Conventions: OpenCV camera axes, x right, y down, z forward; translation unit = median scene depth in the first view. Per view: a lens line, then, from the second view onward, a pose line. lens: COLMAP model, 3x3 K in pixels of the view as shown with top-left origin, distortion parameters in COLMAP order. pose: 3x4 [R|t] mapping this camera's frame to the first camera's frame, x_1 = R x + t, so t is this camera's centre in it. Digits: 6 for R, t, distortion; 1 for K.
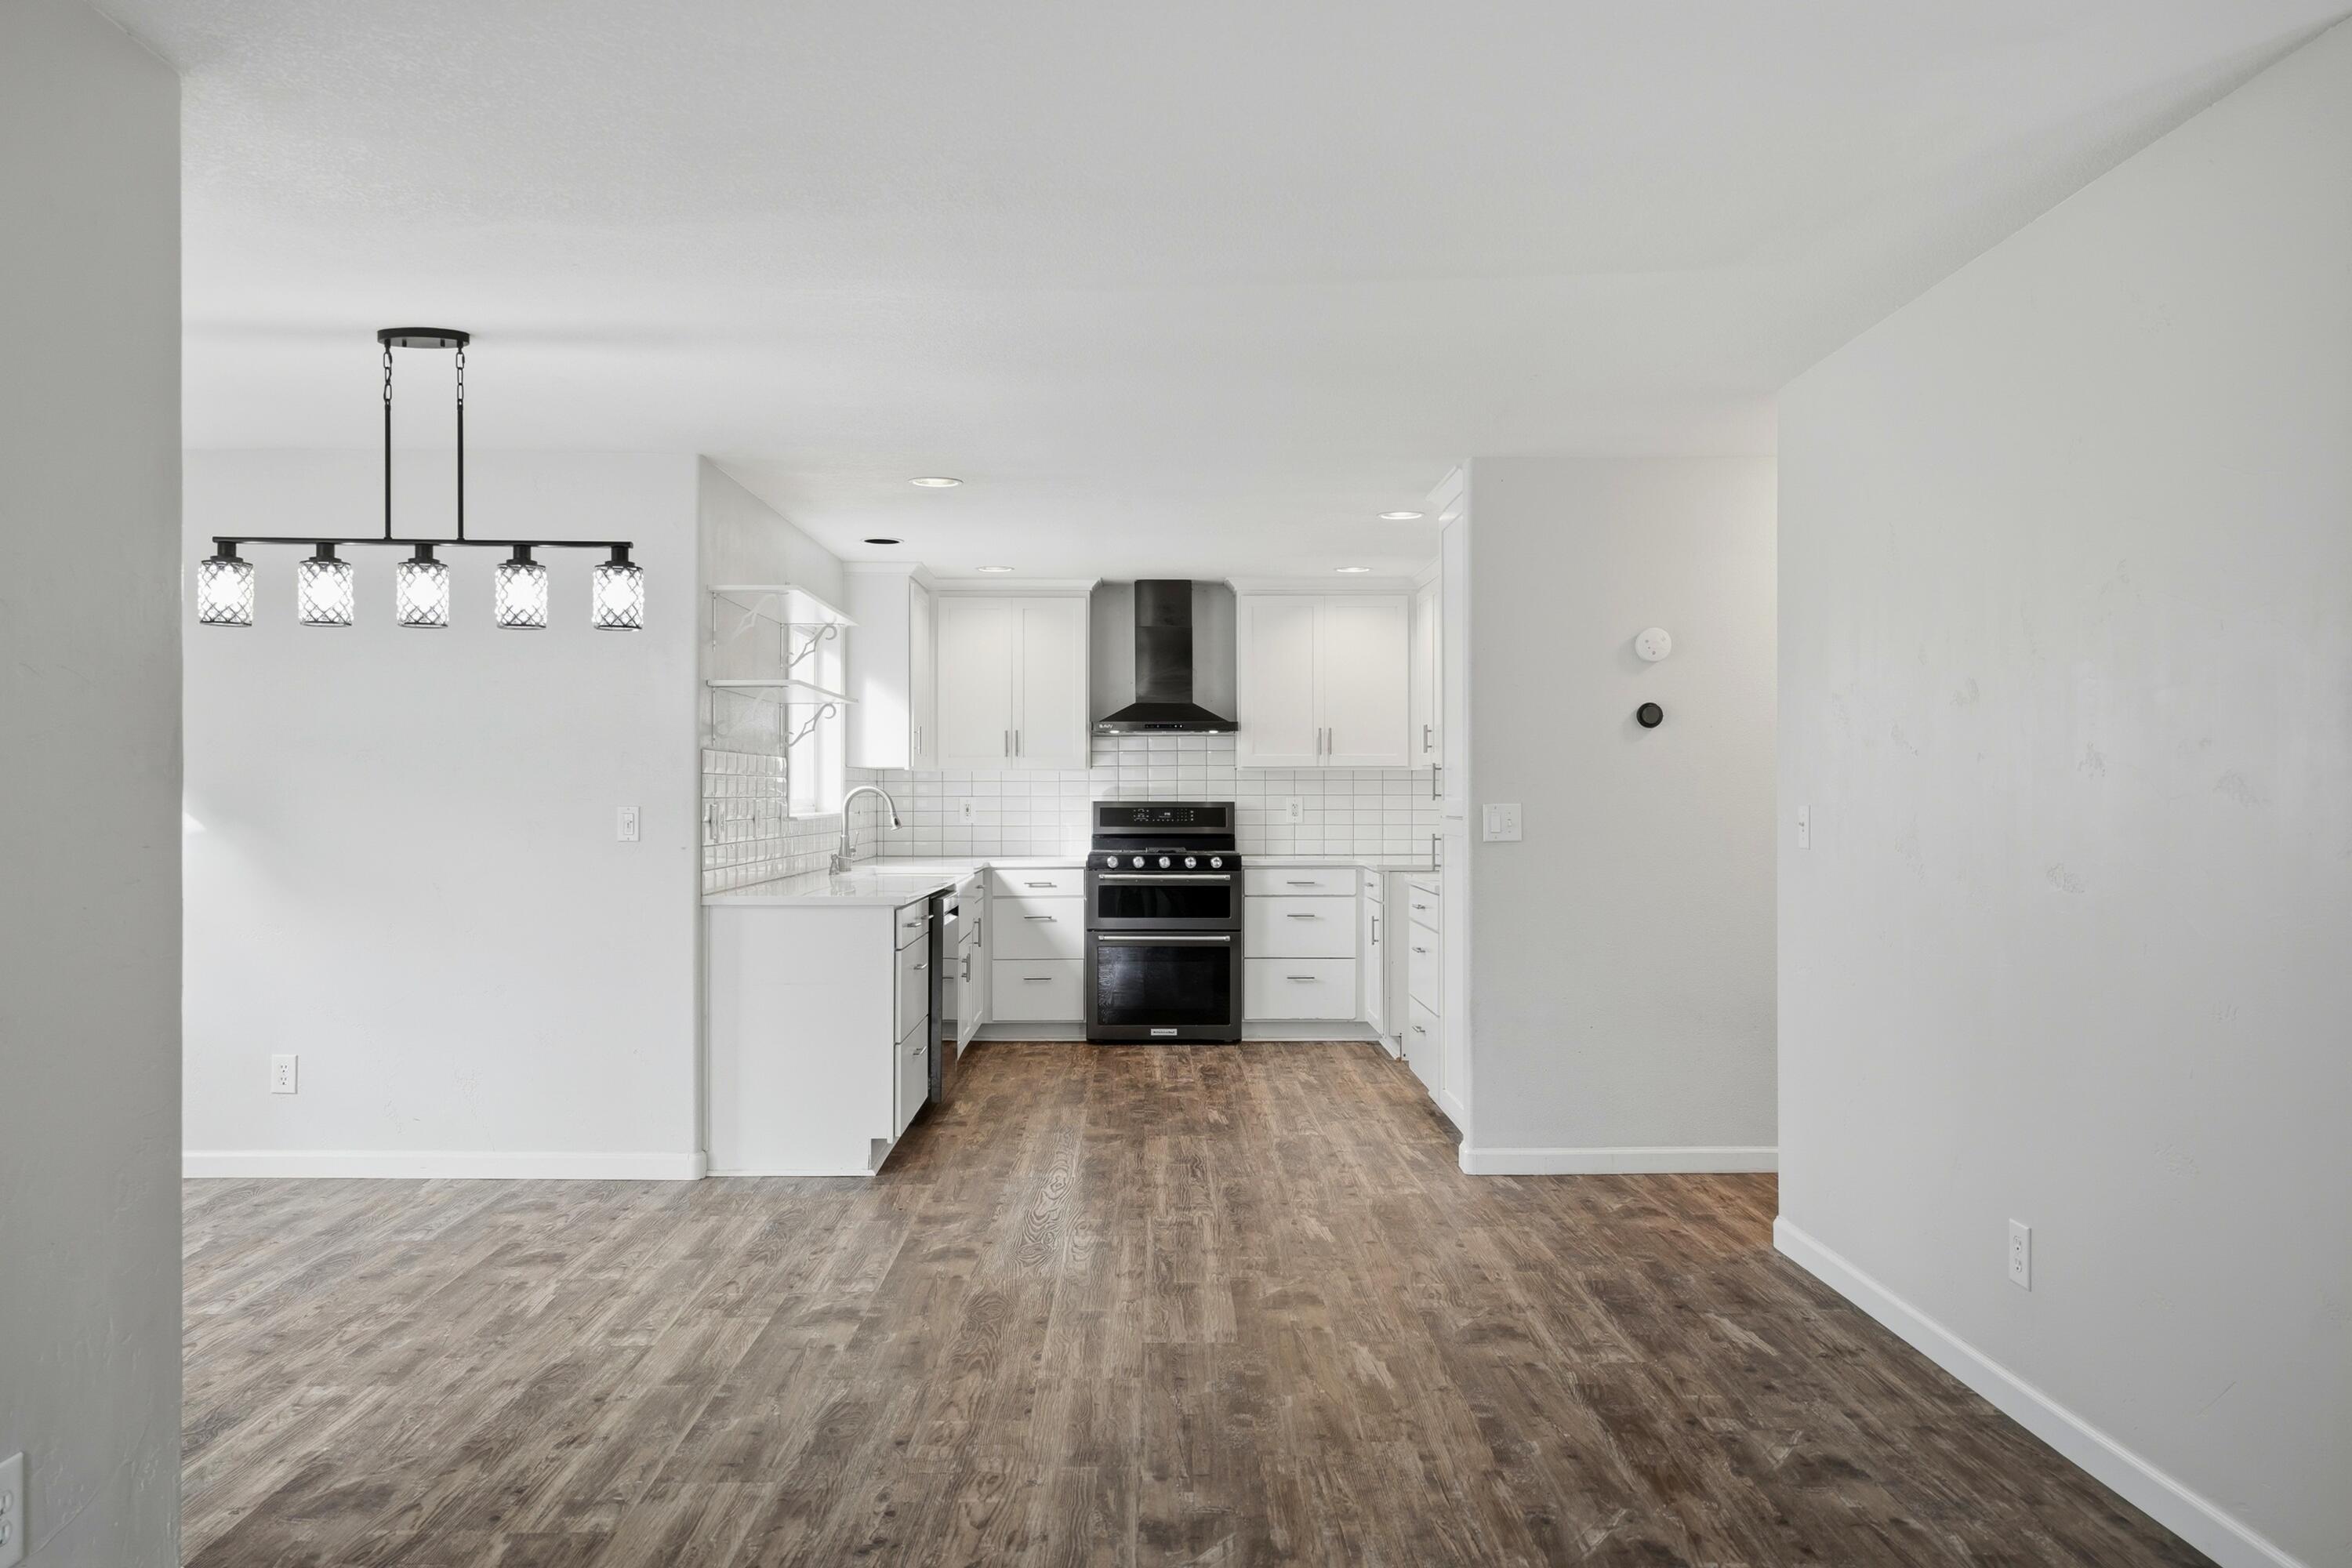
lens RADIAL K [[1763.6, 0, 1173.8], [0, 1763.6, 792.8], [0, 0, 1]] dist [-0.002559, 0.000848]
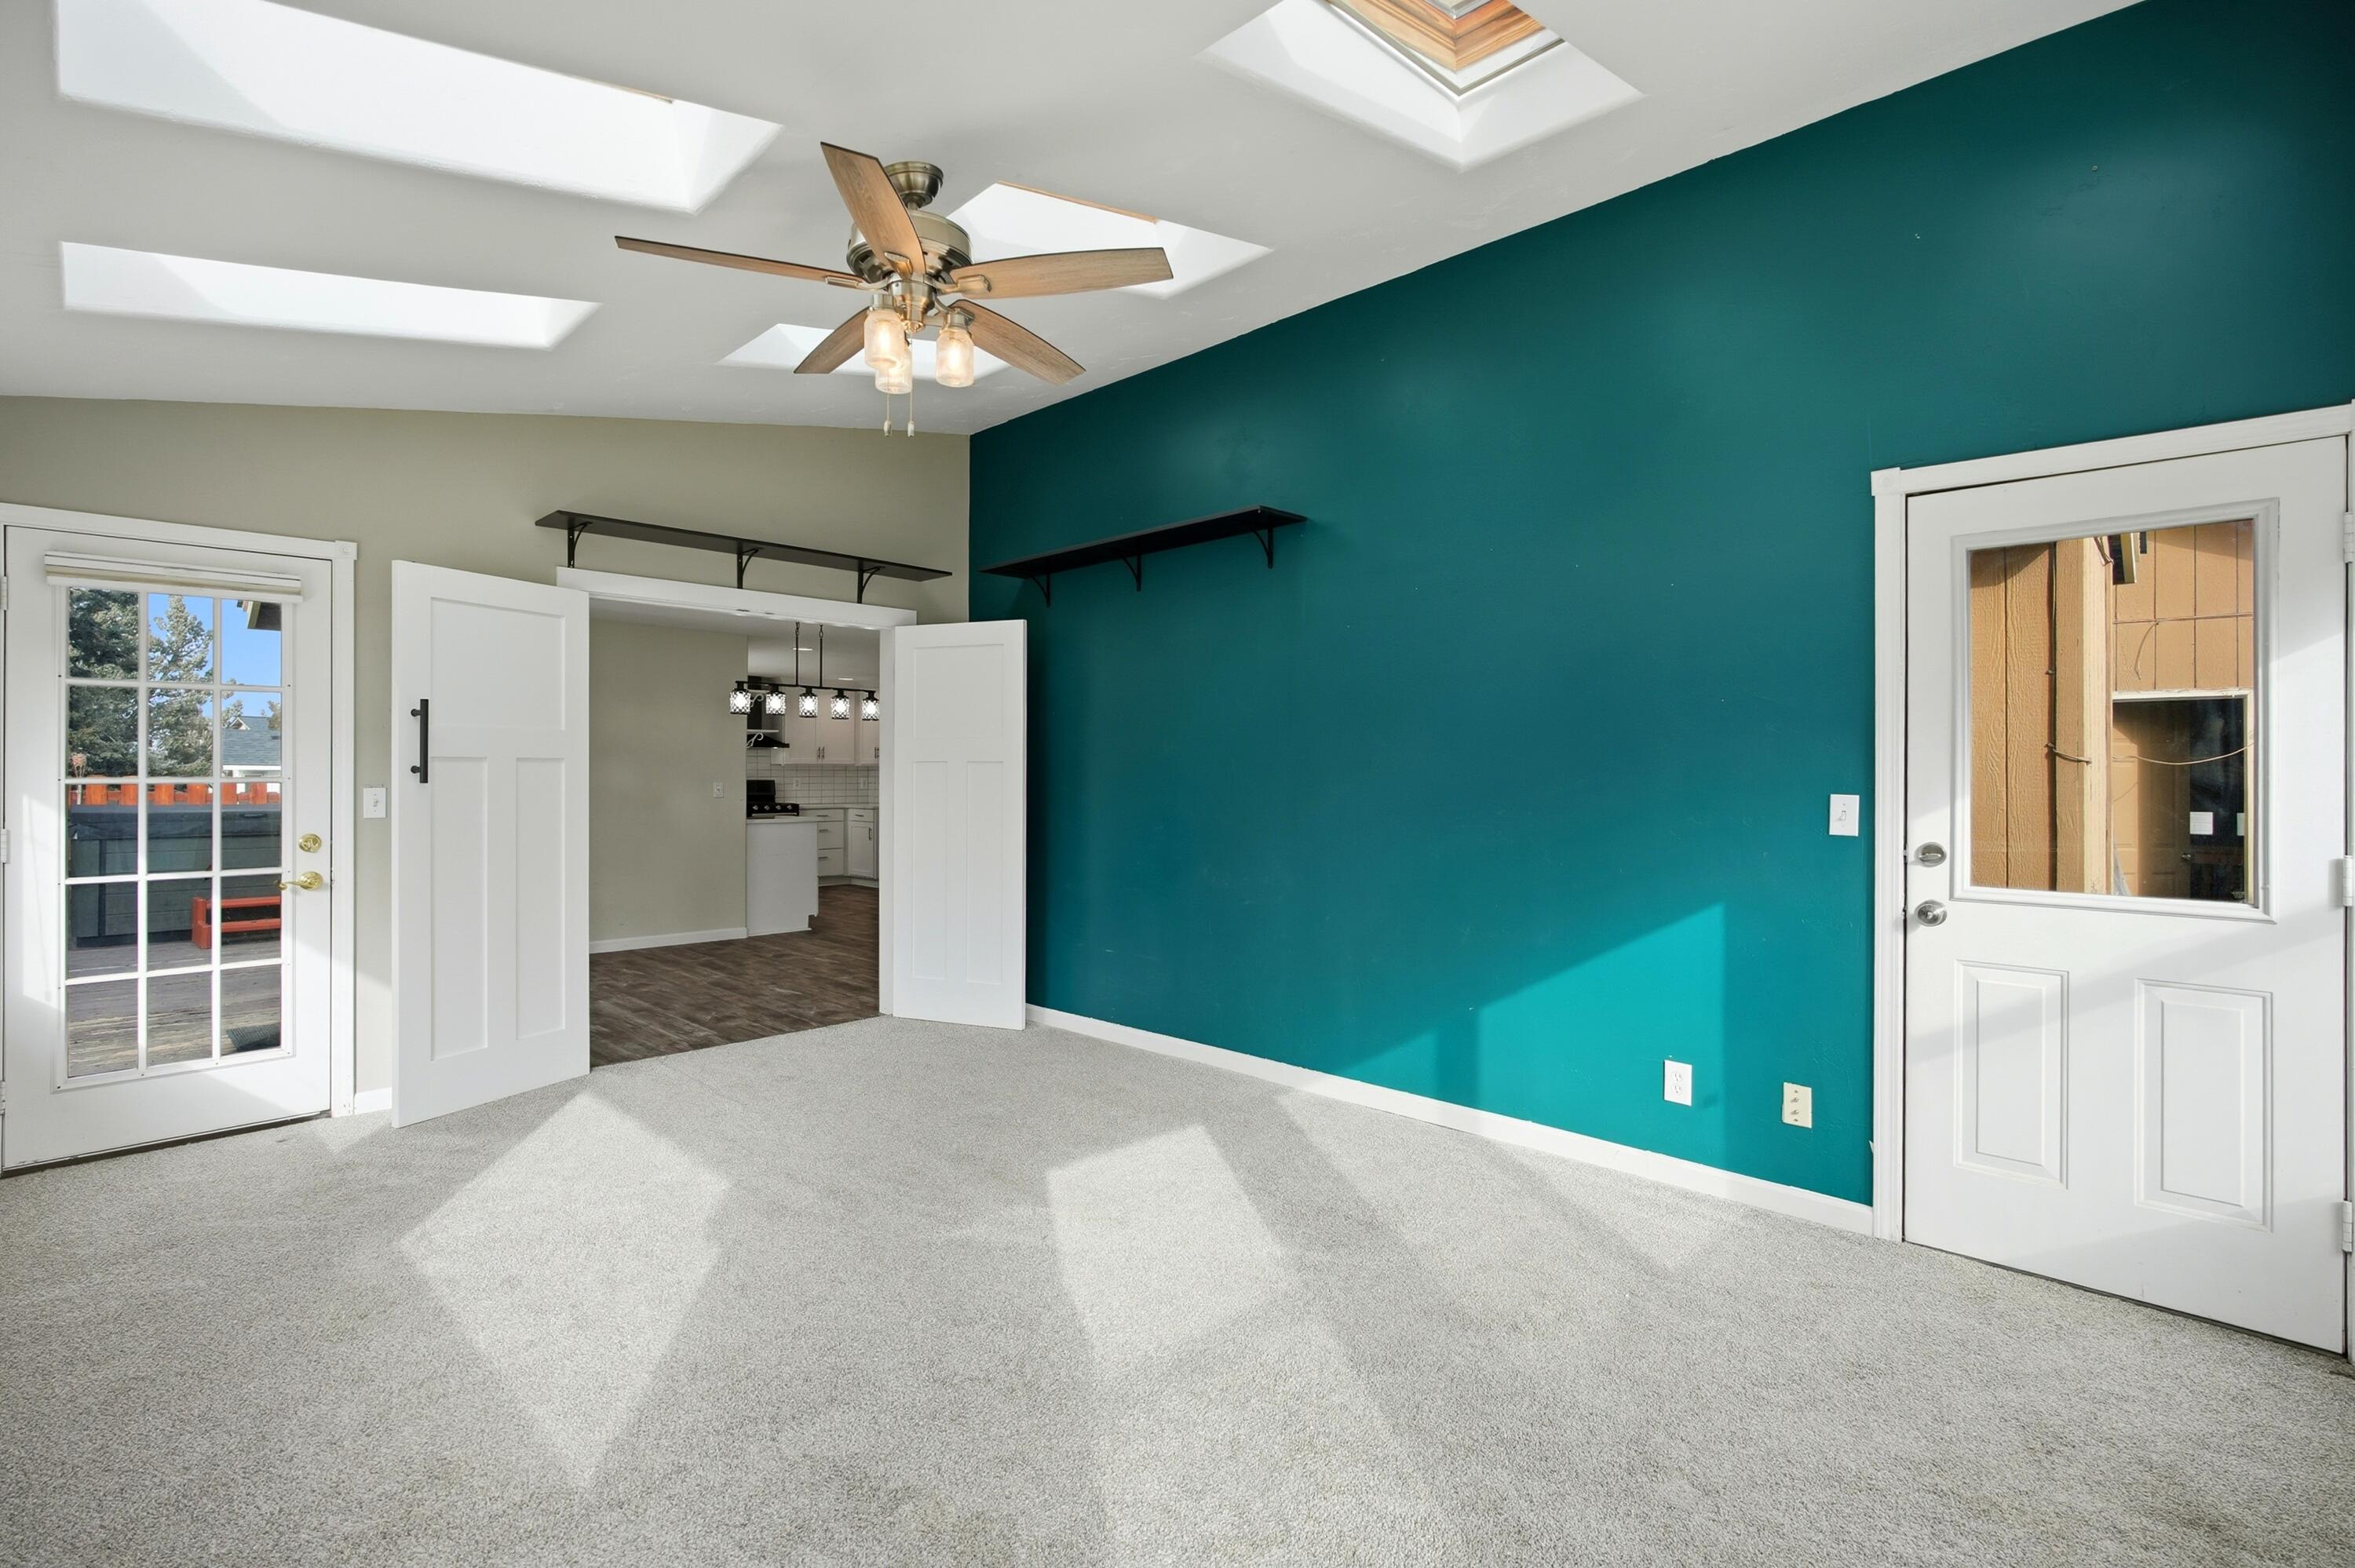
lens RADIAL K [[1051.4, 0, 1175.6], [0, 1051.4, 777.8], [0, 0, 1]] dist [-0.018427, 0.008405]
pose [[0.703374, -0.000514, 0.710820, -0.634647], [-0.002336, 0.999993, 0.003035, -0.003101], [-0.710816, -0.003796, 0.703367, -0.300634]]
